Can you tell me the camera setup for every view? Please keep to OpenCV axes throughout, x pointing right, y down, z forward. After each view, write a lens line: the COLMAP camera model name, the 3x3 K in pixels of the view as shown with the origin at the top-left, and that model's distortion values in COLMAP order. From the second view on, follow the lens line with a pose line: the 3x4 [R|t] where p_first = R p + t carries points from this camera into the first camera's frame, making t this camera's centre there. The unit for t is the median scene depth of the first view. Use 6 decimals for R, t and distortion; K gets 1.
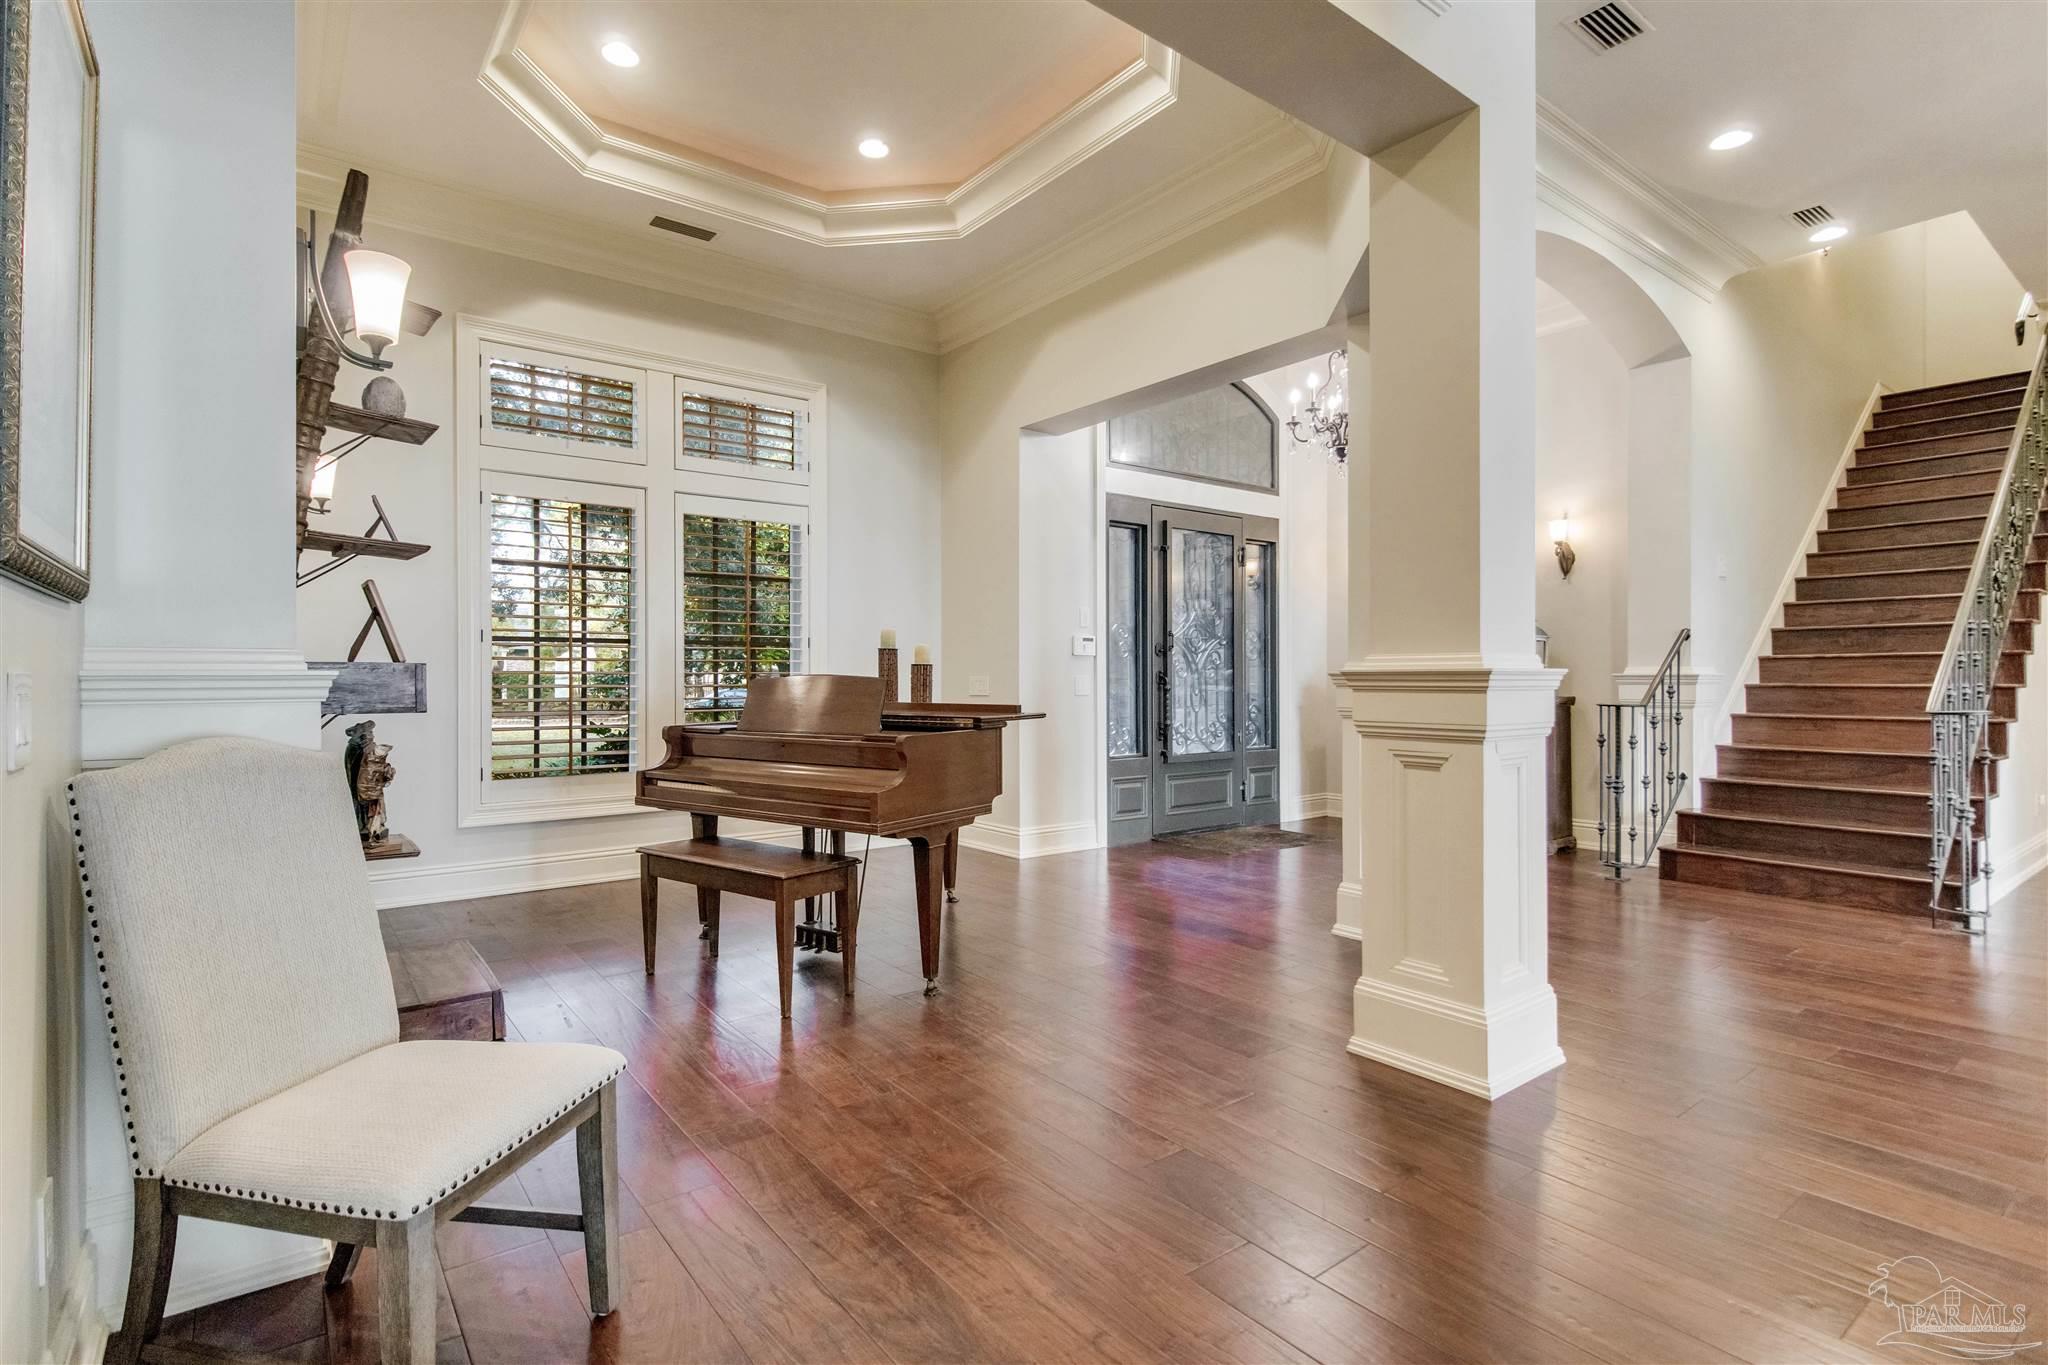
lens RADIAL K [[982.9, 0, 1005.6], [0, 982.9, 671.1], [0, 0, 1]] dist [-0.005466, -0.002032]
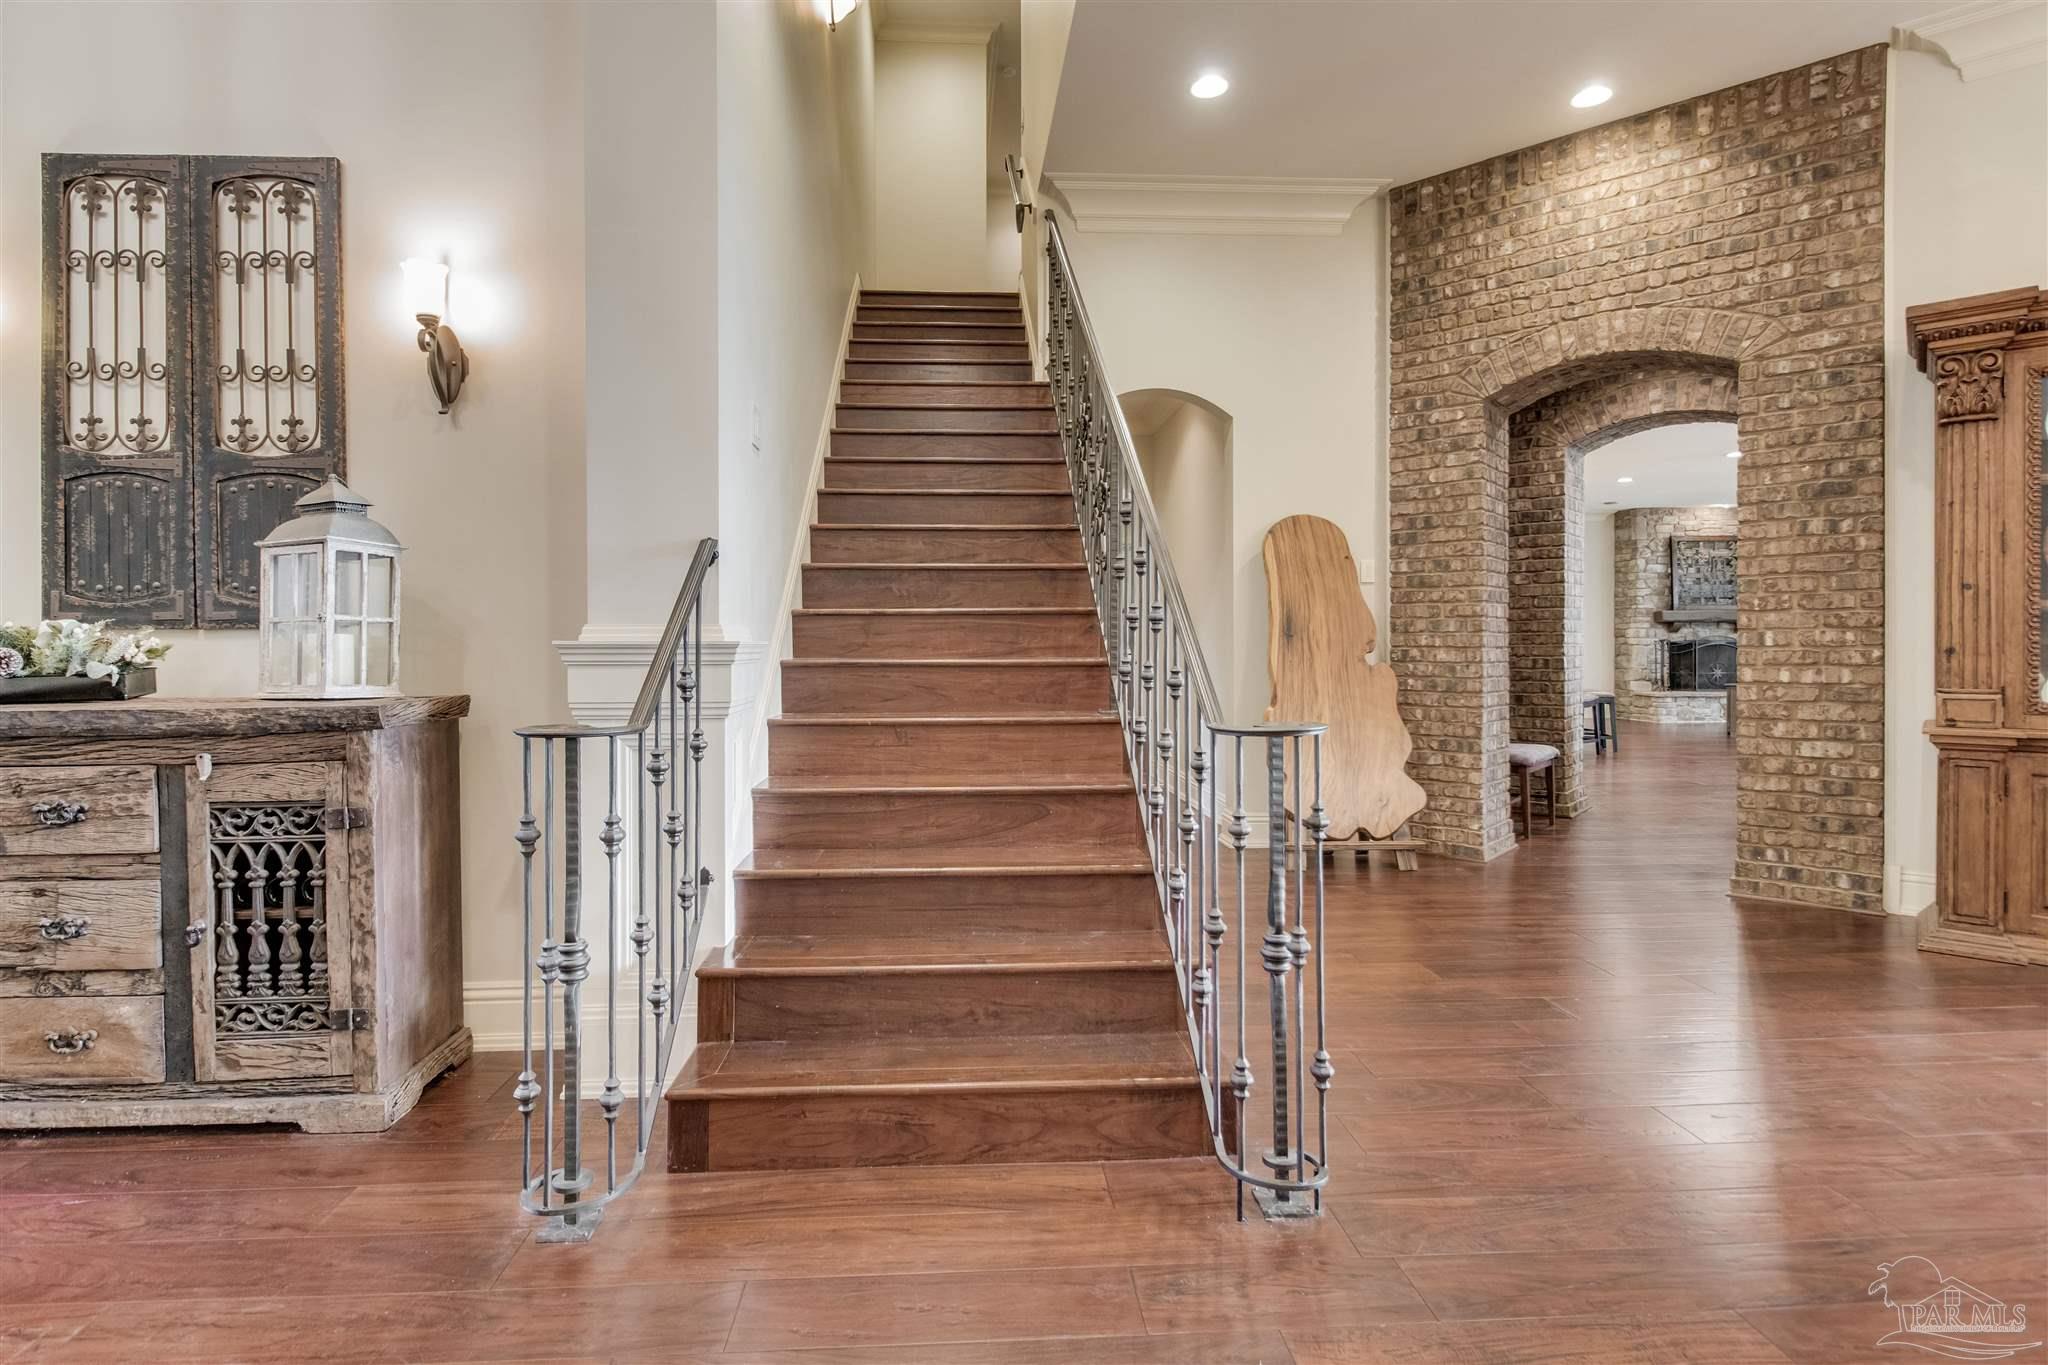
lens RADIAL K [[1039.3, 0, 988.1], [0, 1039.3, 651.0], [0, 0, 1]] dist [0.001309, 0.000552]
pose [[0.573189, -0.007946, 0.819385, 0.388751], [-0.000882, 0.999946, 0.010314, 0.001917], [-0.819423, -0.006634, 0.573151, 0.636562]]
